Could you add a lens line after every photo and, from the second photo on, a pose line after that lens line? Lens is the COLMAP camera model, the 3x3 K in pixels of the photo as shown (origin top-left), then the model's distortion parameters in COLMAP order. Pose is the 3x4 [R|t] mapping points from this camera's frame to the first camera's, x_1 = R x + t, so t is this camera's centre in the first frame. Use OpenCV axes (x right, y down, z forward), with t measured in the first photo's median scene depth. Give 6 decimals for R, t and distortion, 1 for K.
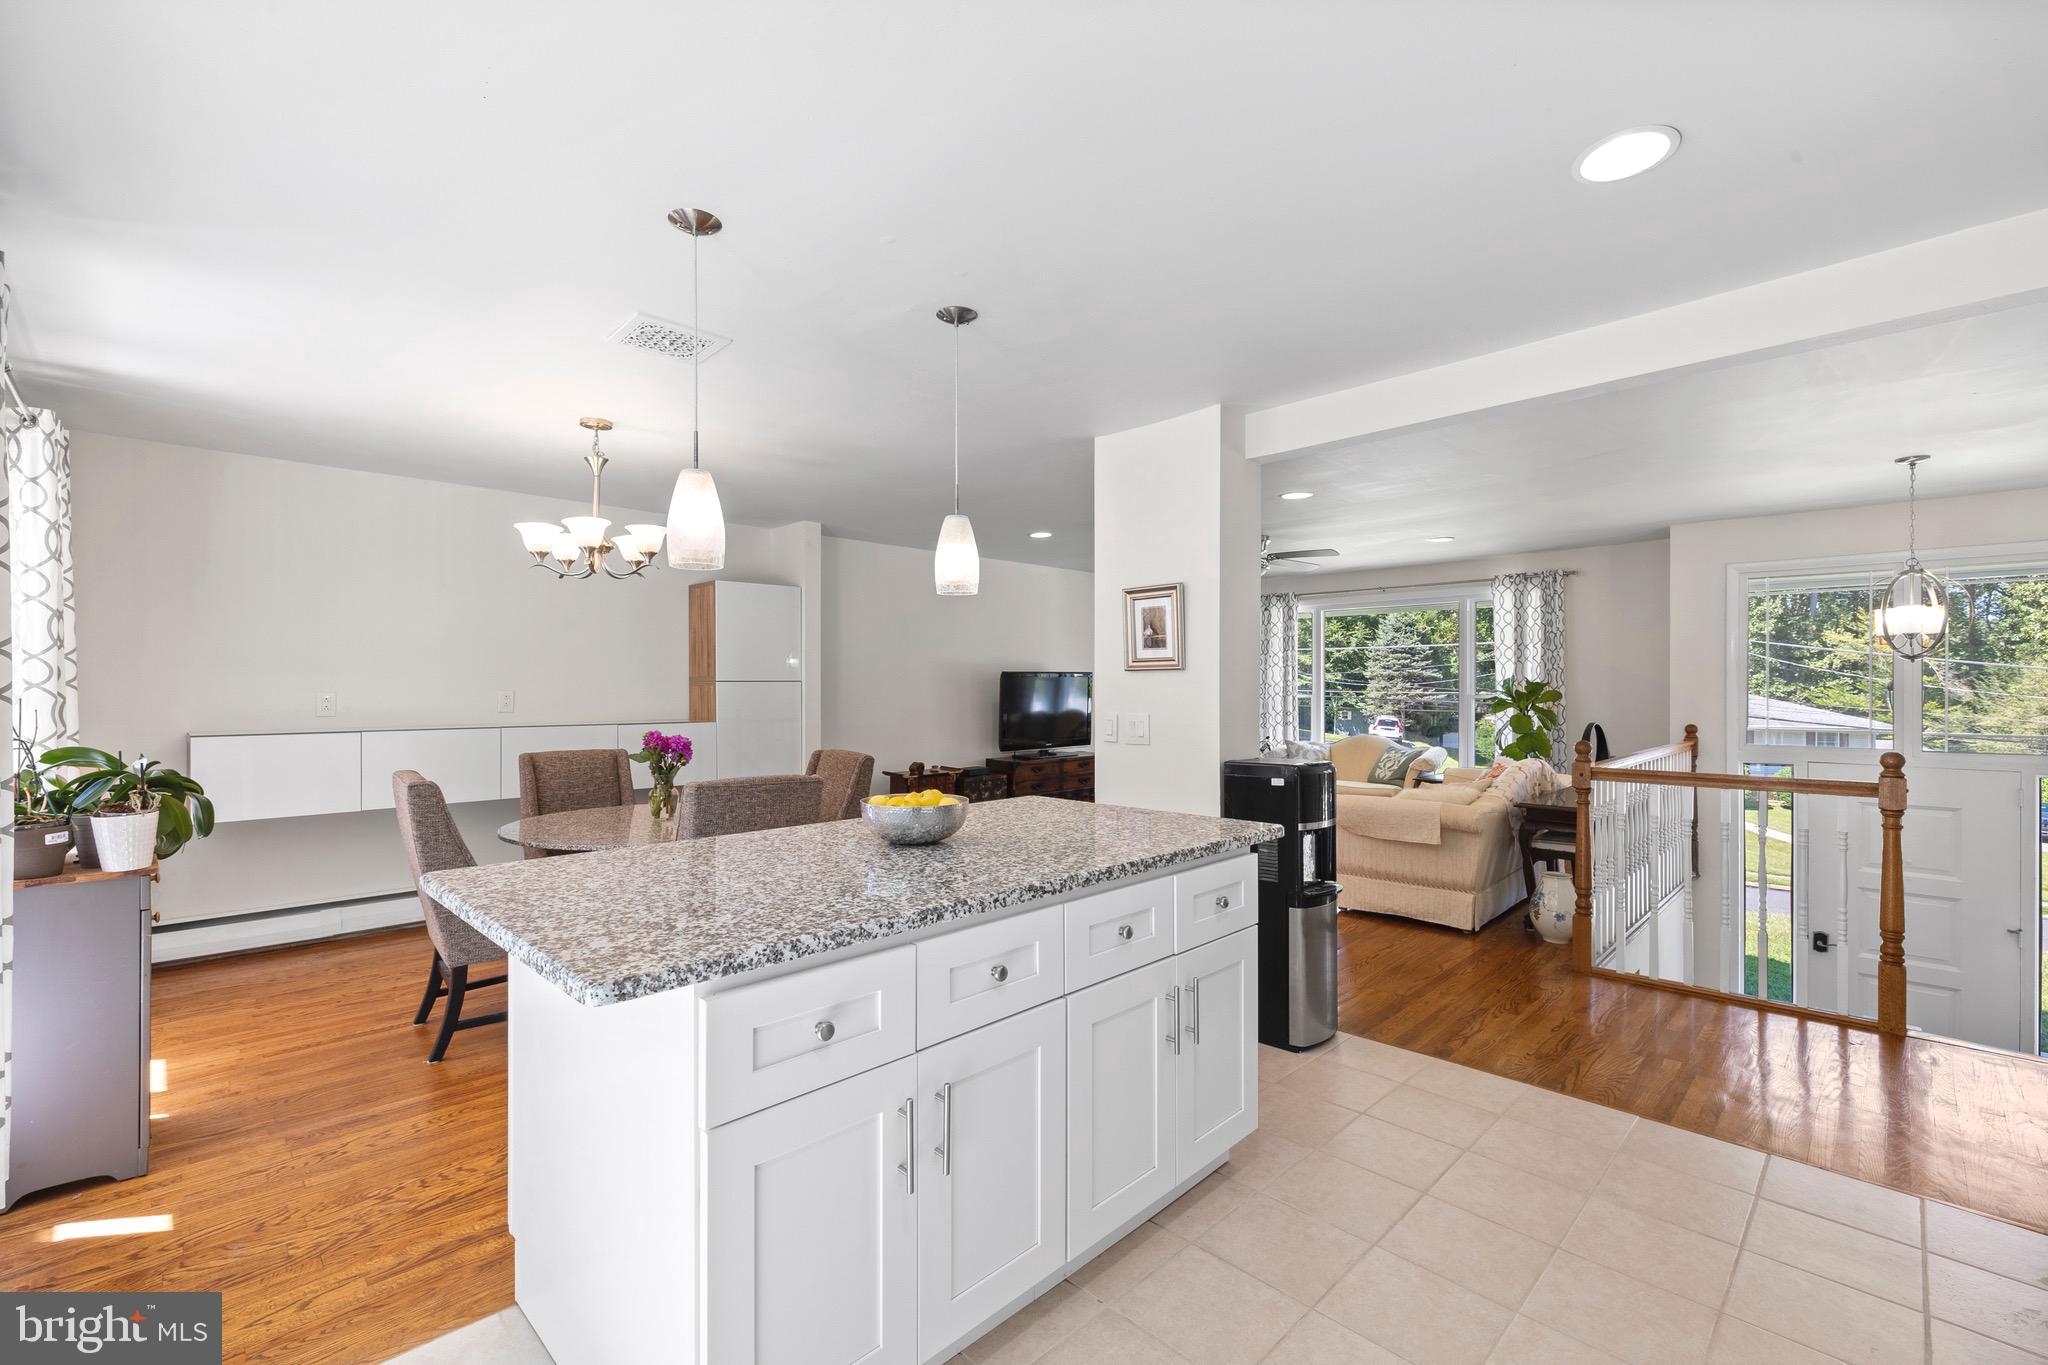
lens RADIAL K [[882.5, 0, 1030.9], [0, 882.5, 689.8], [0, 0, 1]] dist [0.003044, 0.000138]
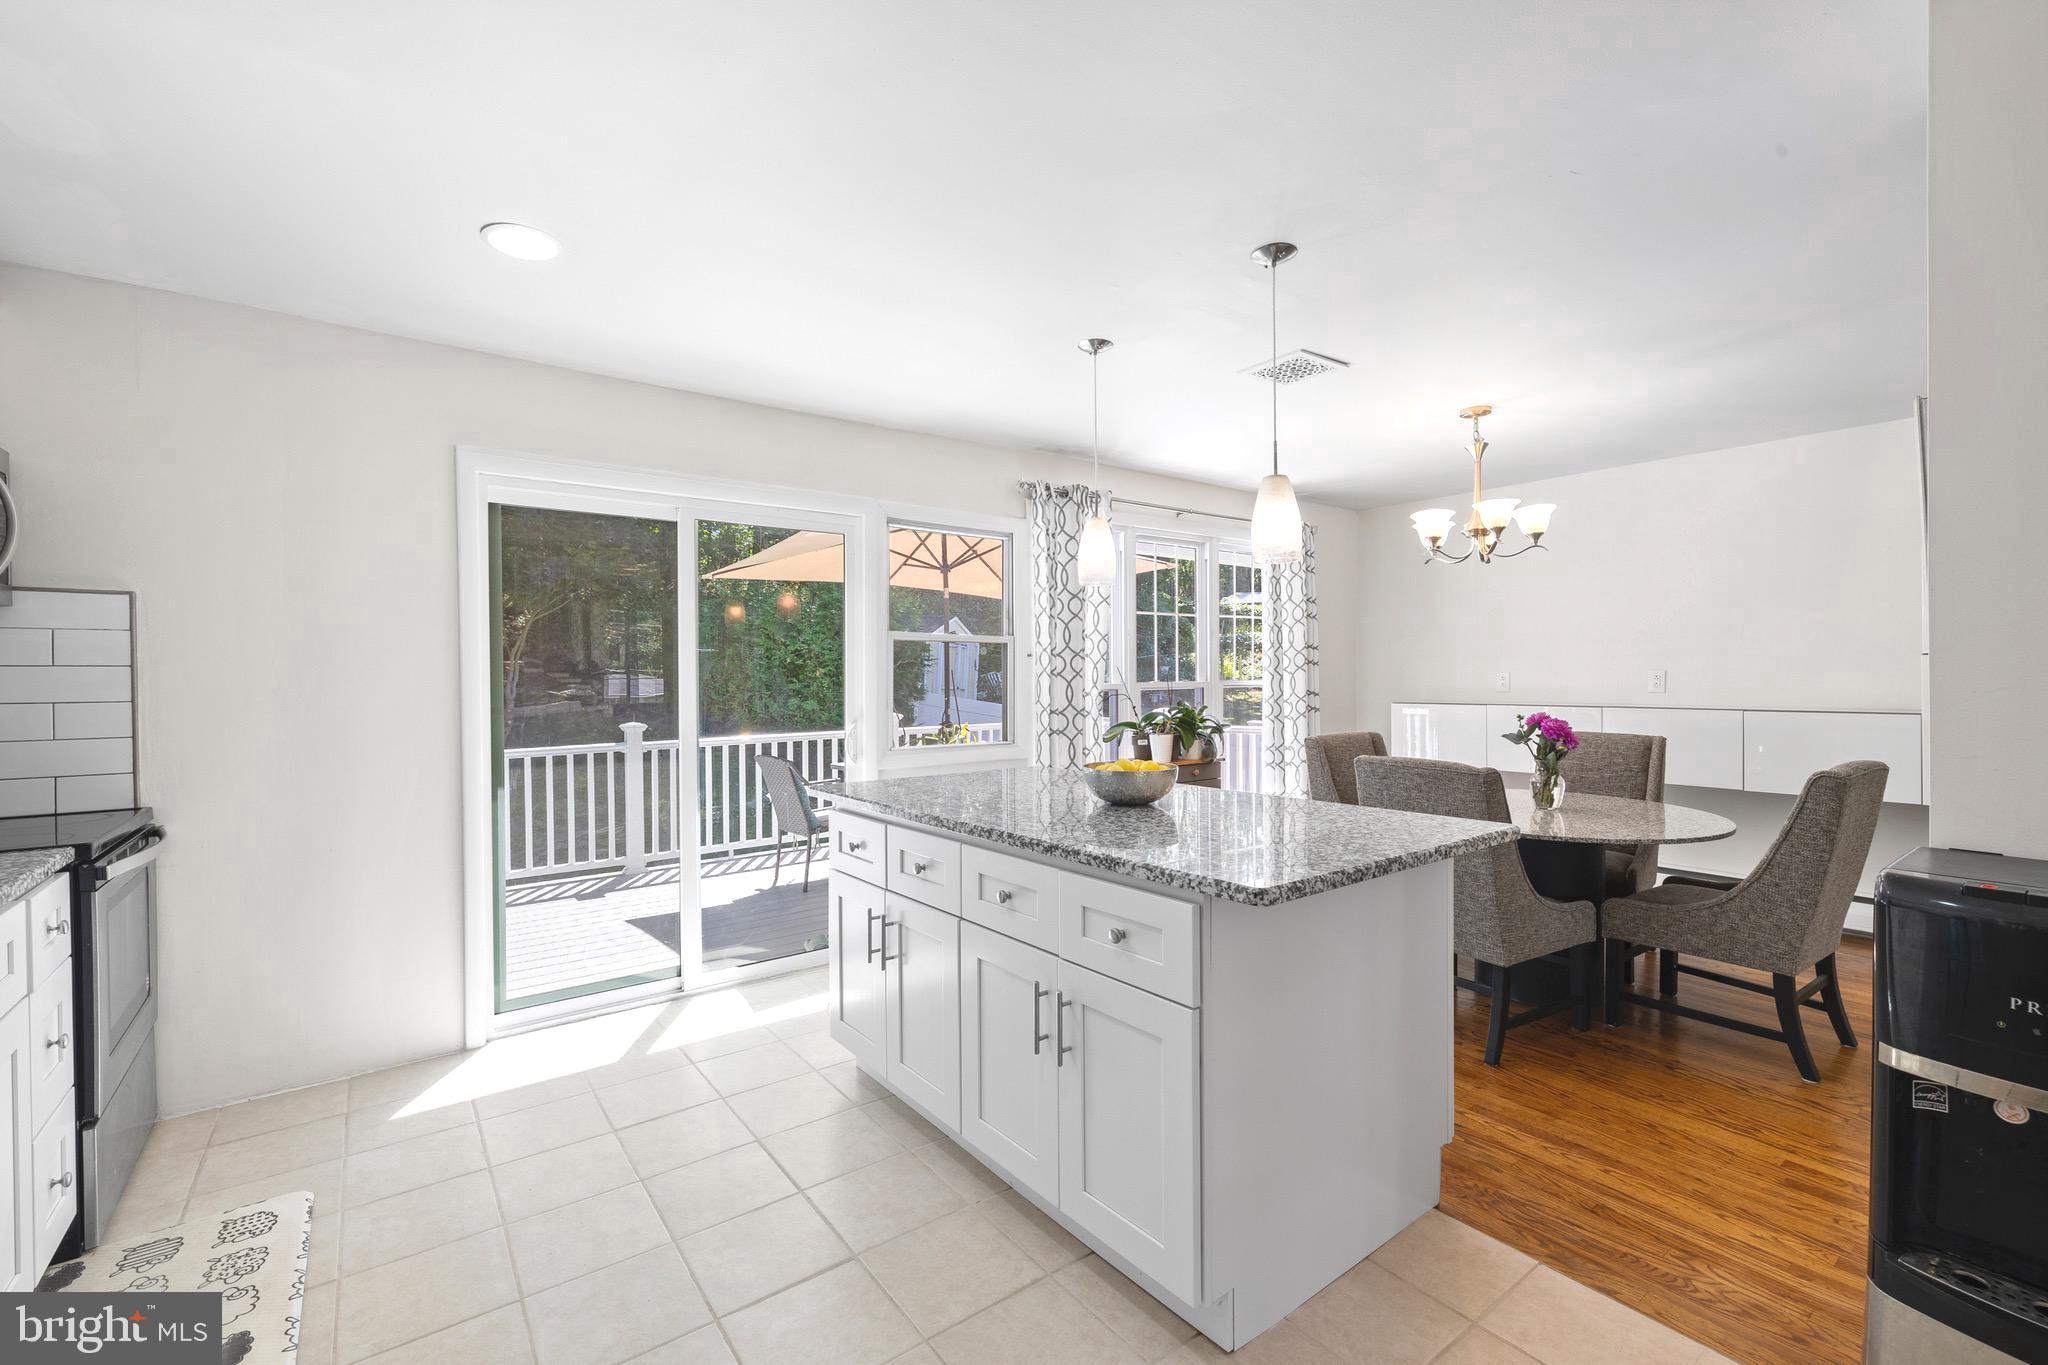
lens RADIAL K [[882.5, 0, 1024.8], [0, 882.5, 679.6], [0, 0, 1]] dist [0.003044, 0.000138]
pose [[-0.152723, 0.008229, -0.988235, 1.196106], [0.001414, 0.999966, 0.008108, 0.006268], [0.988268, -0.000160, -0.152730, 1.235227]]
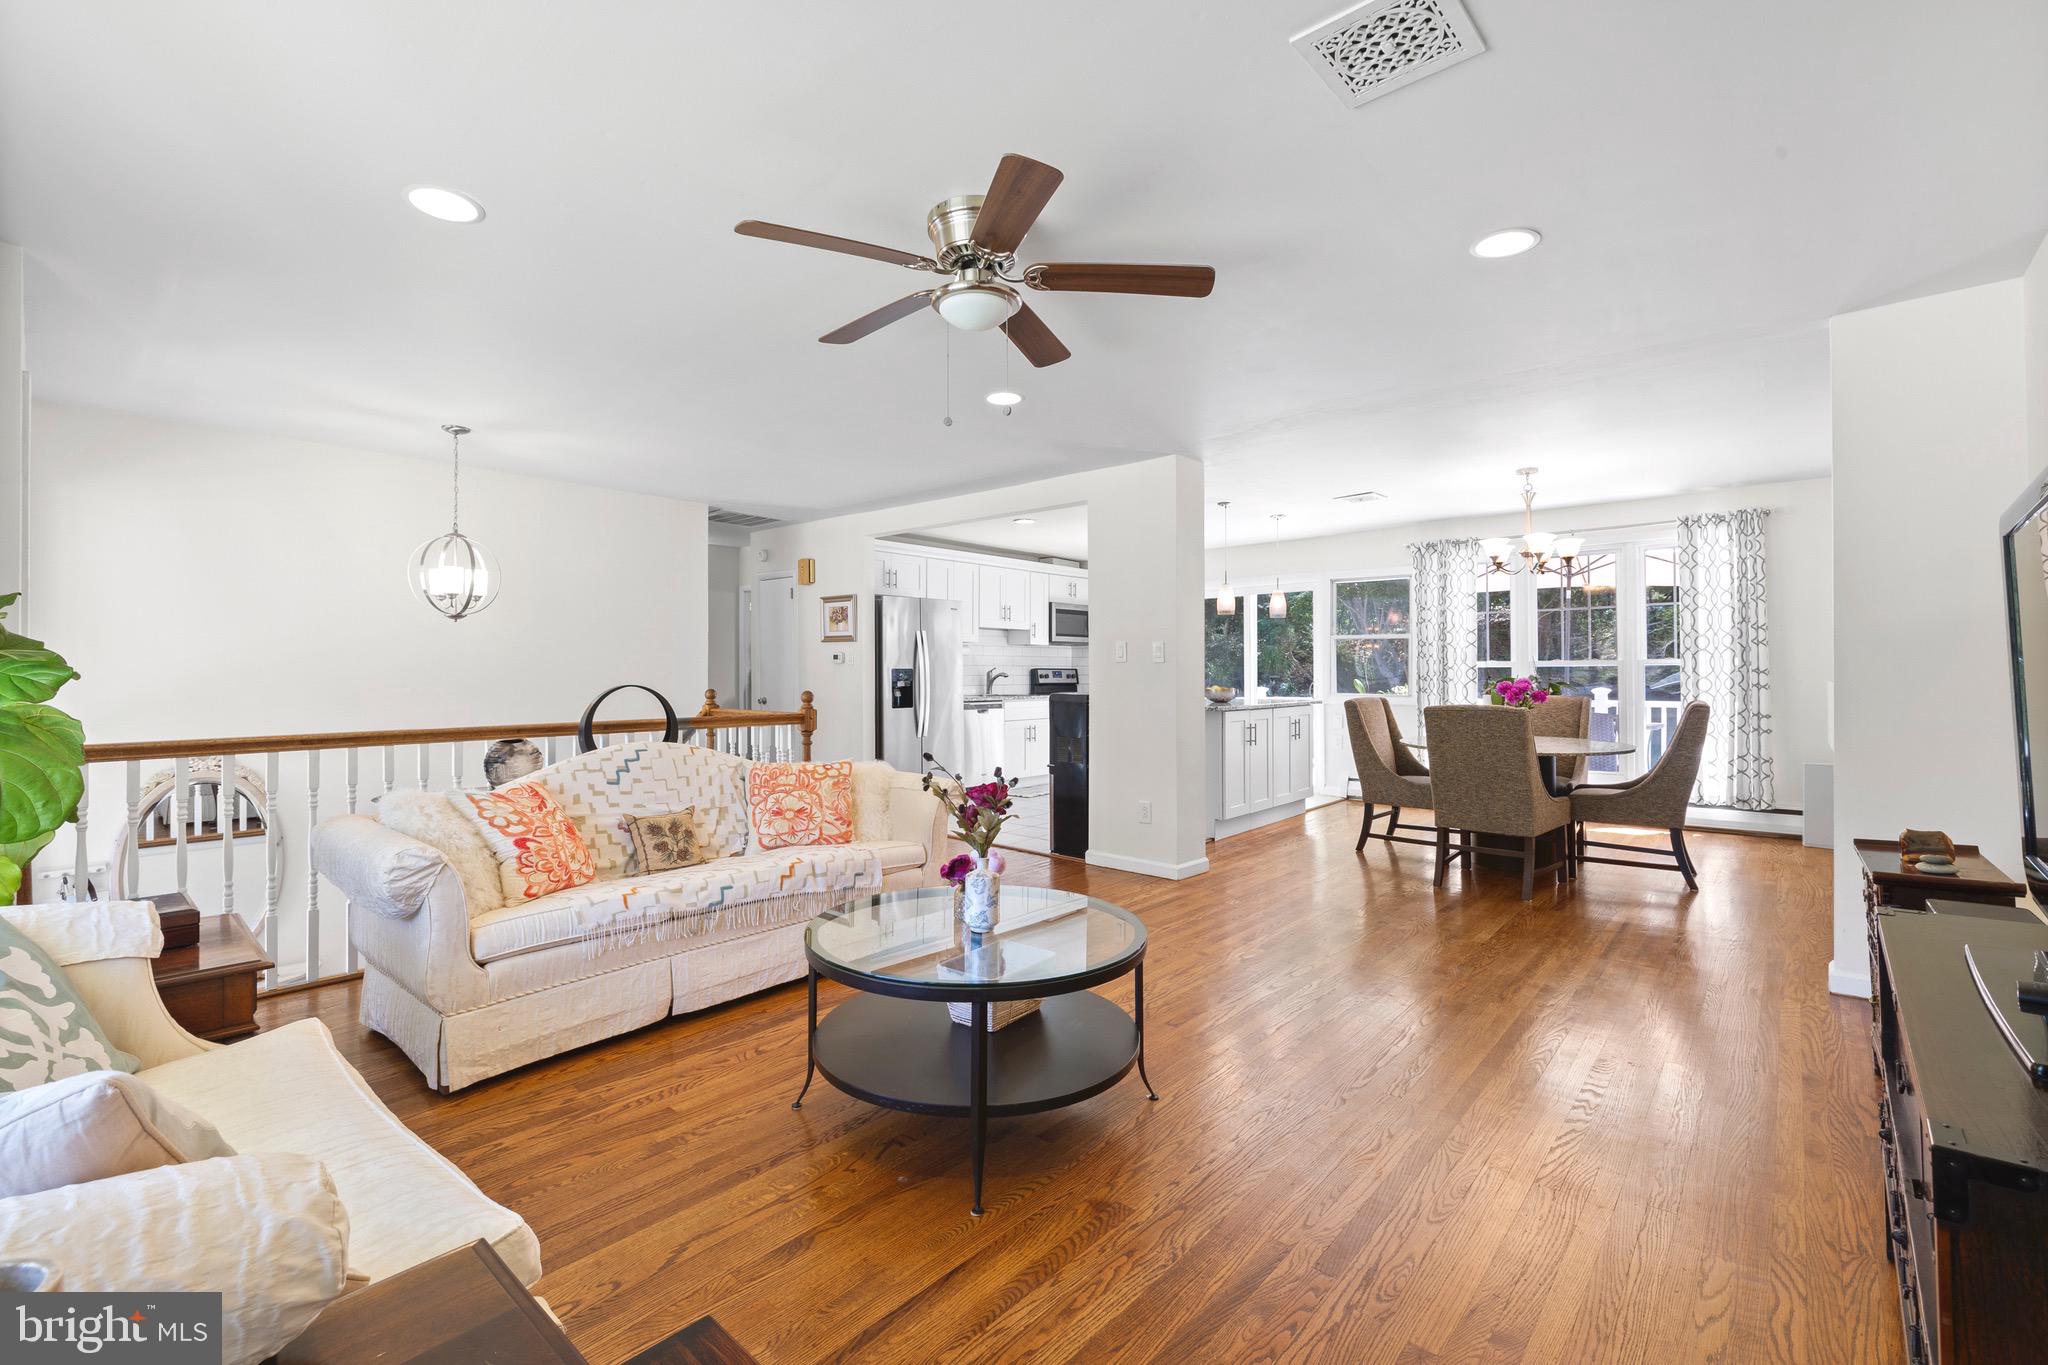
lens RADIAL K [[882.5, 0, 1028.4], [0, 882.5, 677.0], [0, 0, 1]] dist [0.003044, 0.000138]
pose [[-0.998695, 0.007237, -0.050560, 0.865192], [0.006711, 0.999922, 0.010563, 0.051296], [0.050633, 0.010210, -0.998665, 4.667796]]
